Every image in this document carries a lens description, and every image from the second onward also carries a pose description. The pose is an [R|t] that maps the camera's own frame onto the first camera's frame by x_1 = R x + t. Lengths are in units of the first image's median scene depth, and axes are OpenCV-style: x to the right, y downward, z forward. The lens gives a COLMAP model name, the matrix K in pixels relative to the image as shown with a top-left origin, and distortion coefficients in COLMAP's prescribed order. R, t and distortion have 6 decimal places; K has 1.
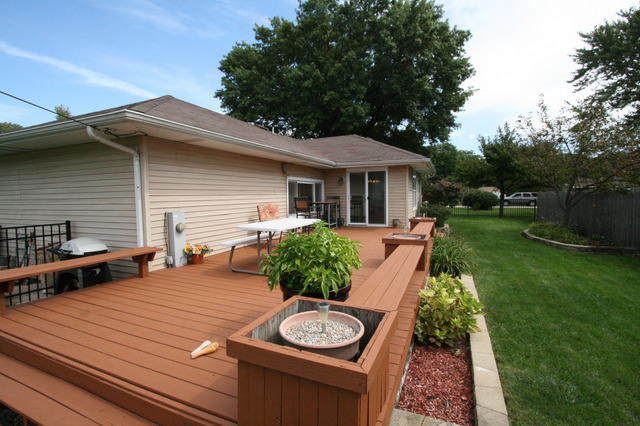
lens RADIAL K [[298.1, 0, 321.0], [0, 298.1, 216.3], [0, 0, 1]] dist [-0.018647, 0.000162]
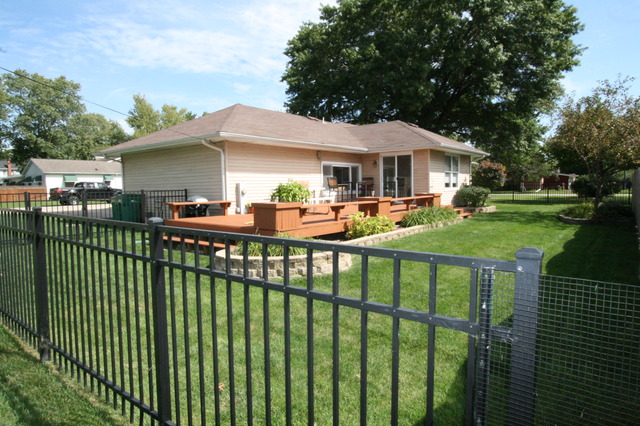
lens RADIAL K [[373.5, 0, 317.9], [0, 373.5, 212.0], [0, 0, 1]] dist [-0.001023, 0.000189]
pose [[0.966223, 0.014051, -0.257324, 0.223544], [-0.013258, 0.999901, 0.004817, 0.059996], [0.257366, -0.001242, 0.966313, -0.440140]]
